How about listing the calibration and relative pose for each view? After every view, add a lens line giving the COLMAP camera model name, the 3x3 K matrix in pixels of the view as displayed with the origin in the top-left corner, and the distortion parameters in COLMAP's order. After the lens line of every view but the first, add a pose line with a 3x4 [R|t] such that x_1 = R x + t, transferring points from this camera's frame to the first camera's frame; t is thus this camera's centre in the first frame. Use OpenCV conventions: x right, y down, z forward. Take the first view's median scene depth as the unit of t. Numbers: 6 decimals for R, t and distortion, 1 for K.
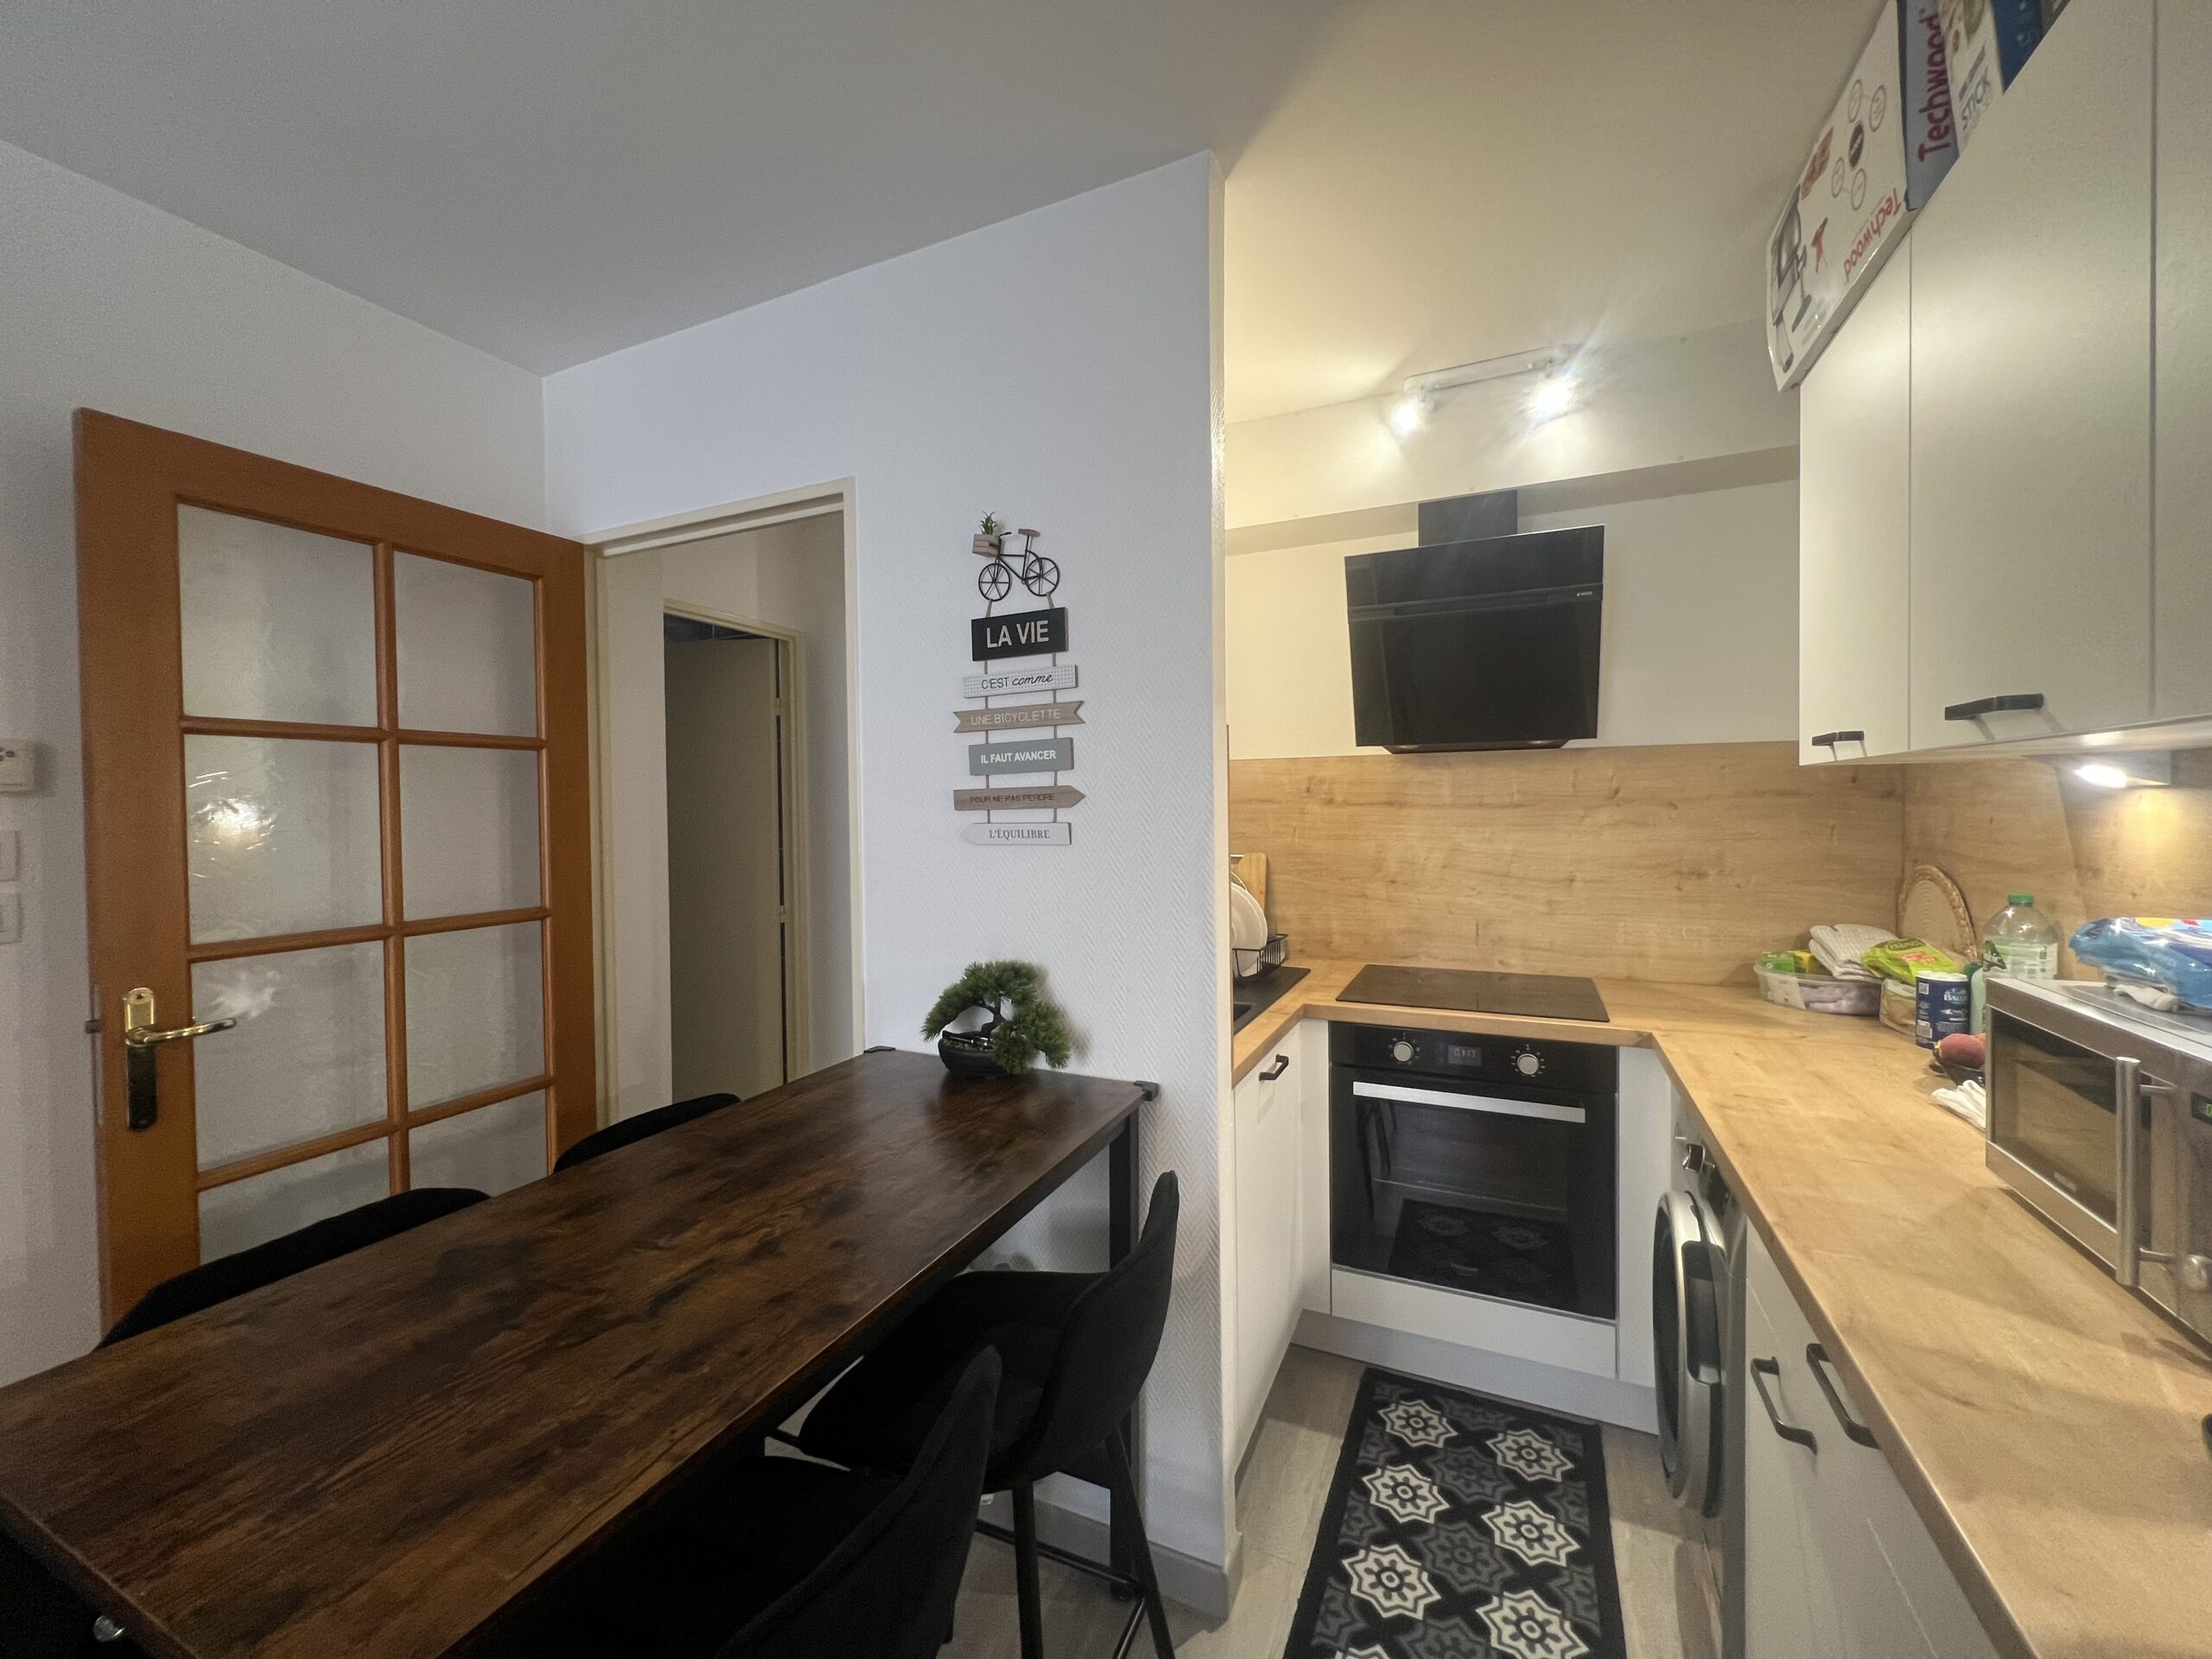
lens RADIAL K [[880.3, 0, 1109.0], [0, 880.3, 824.8], [0, 0, 1]] dist [-0.005626, 0.000155]
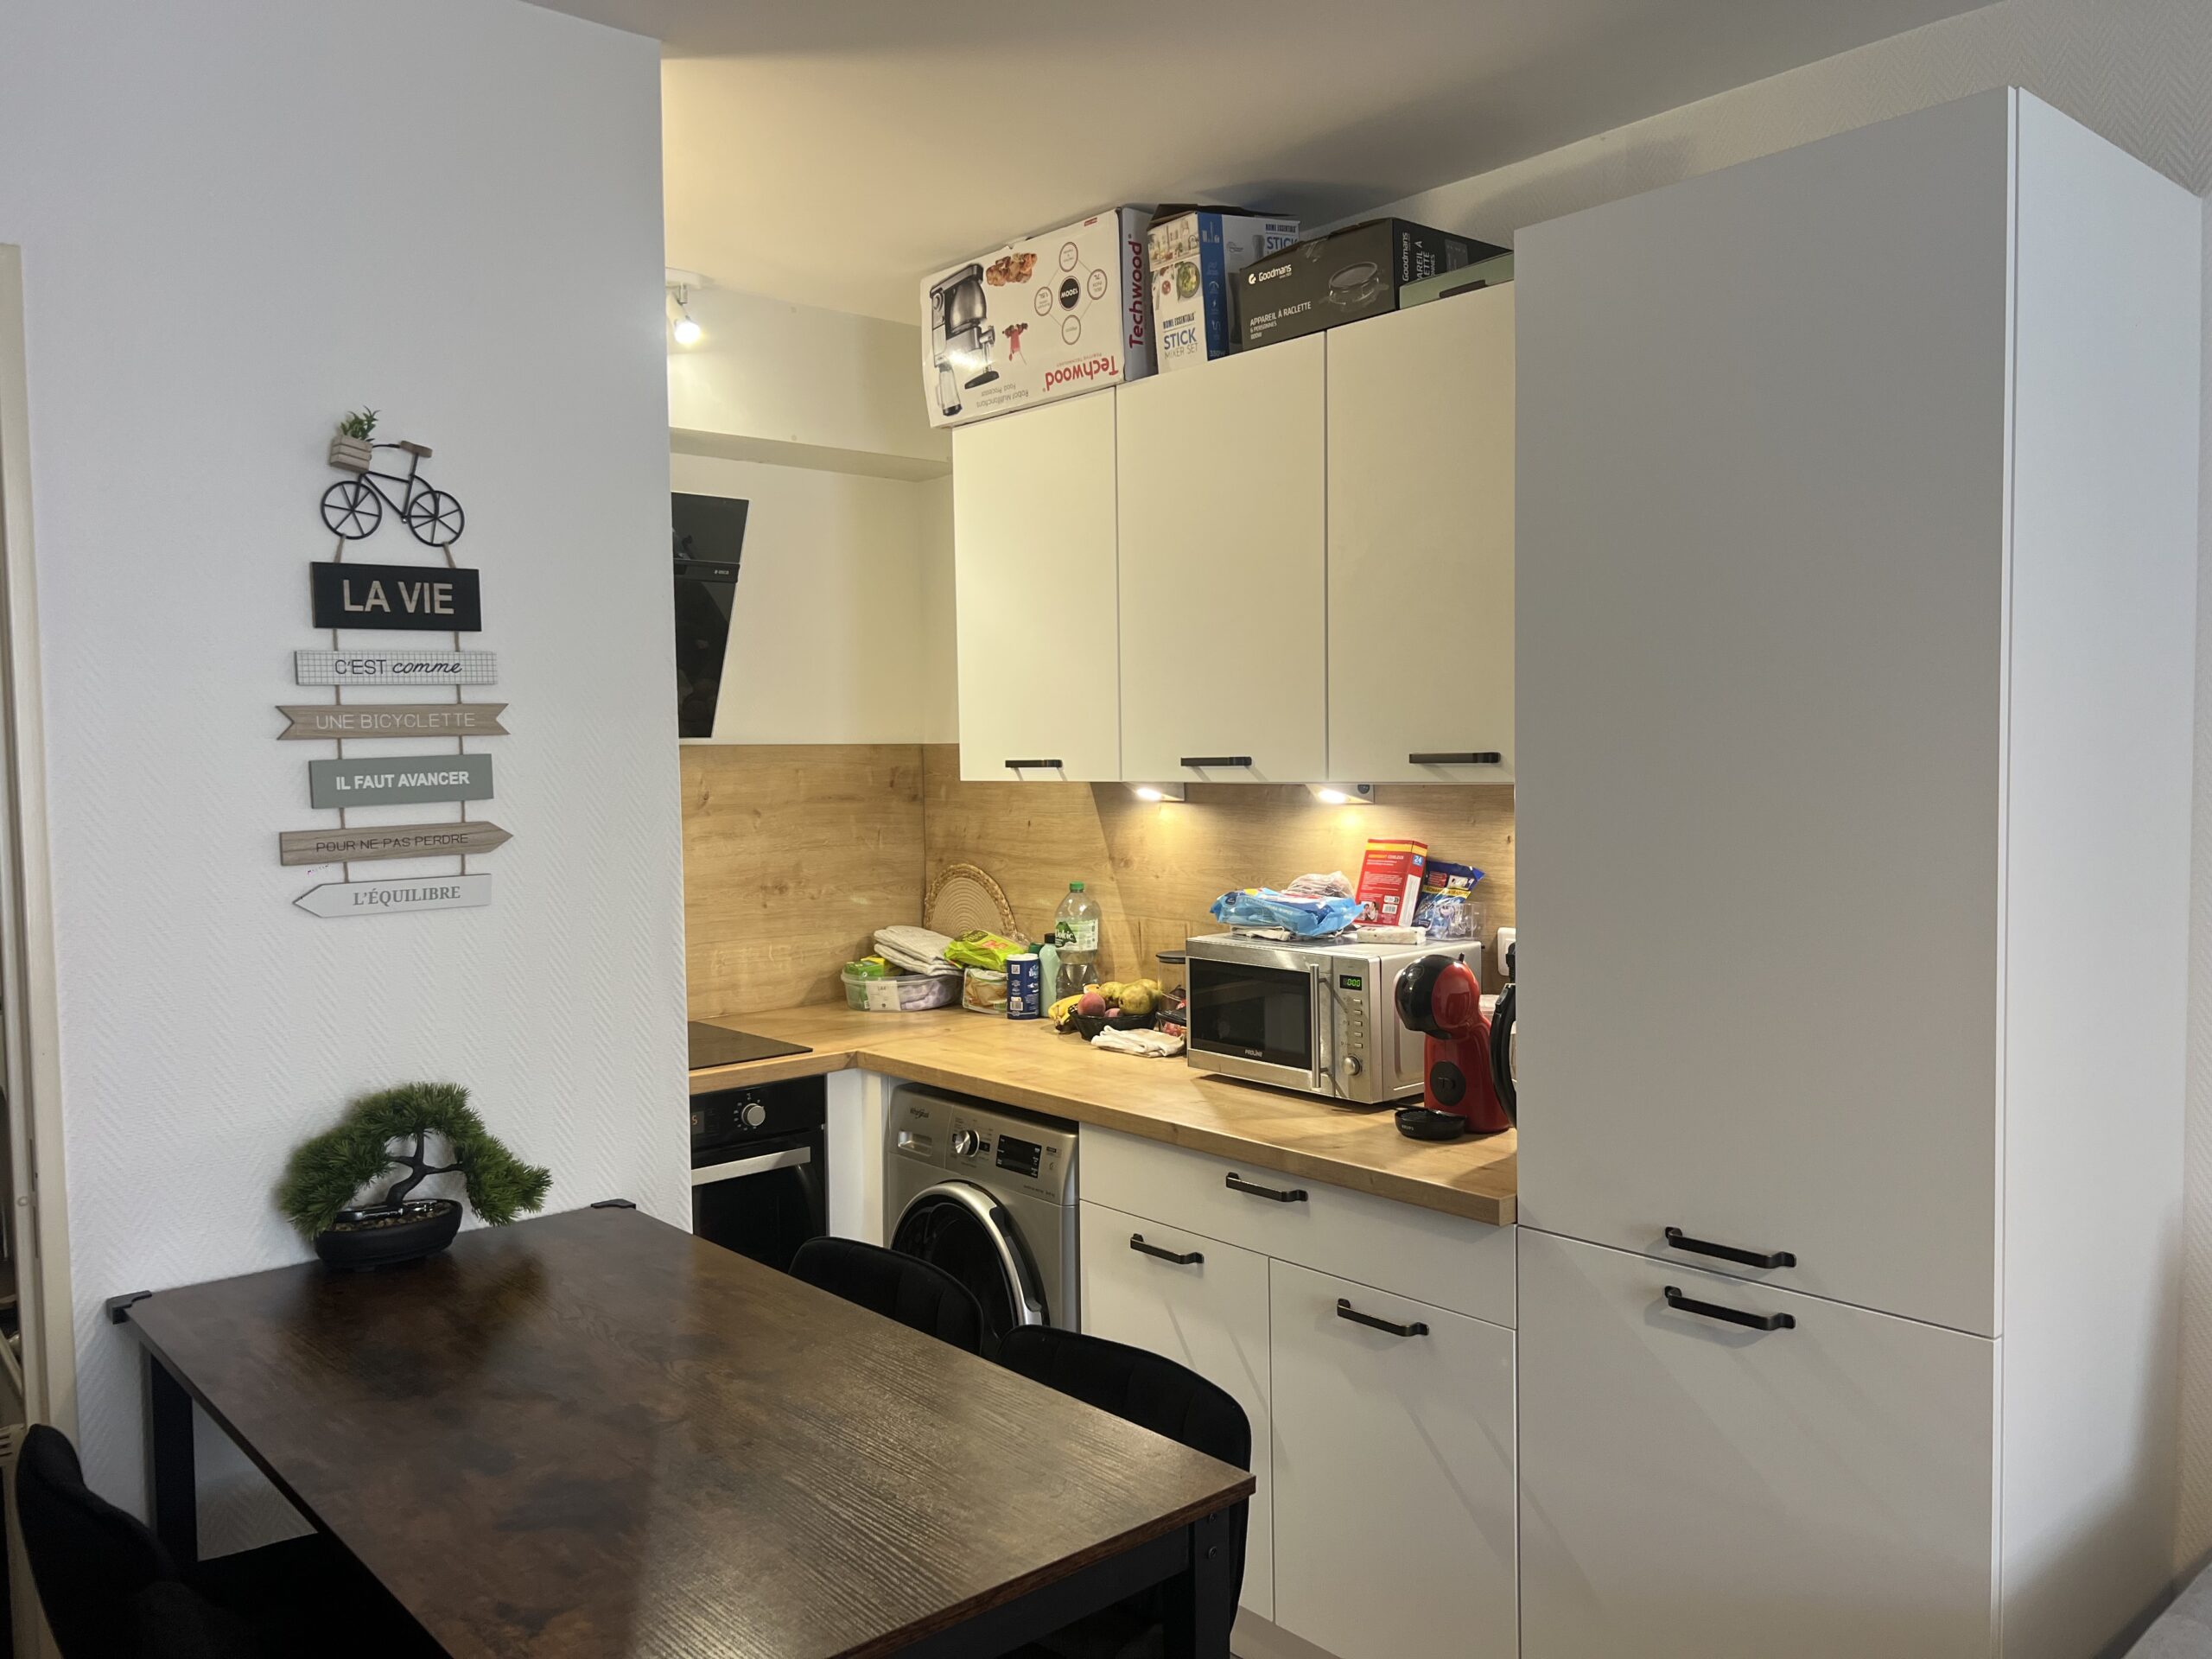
lens RADIAL K [[1653.0, 0, 1111.5], [0, 1653.0, 850.9], [0, 0, 1]] dist [0.036895, -0.040752]
pose [[0.398805, -0.050026, 0.915670, -1.028048], [0.027862, 0.998711, 0.042428, -0.061186], [-0.916612, 0.008592, 0.399685, 0.001652]]
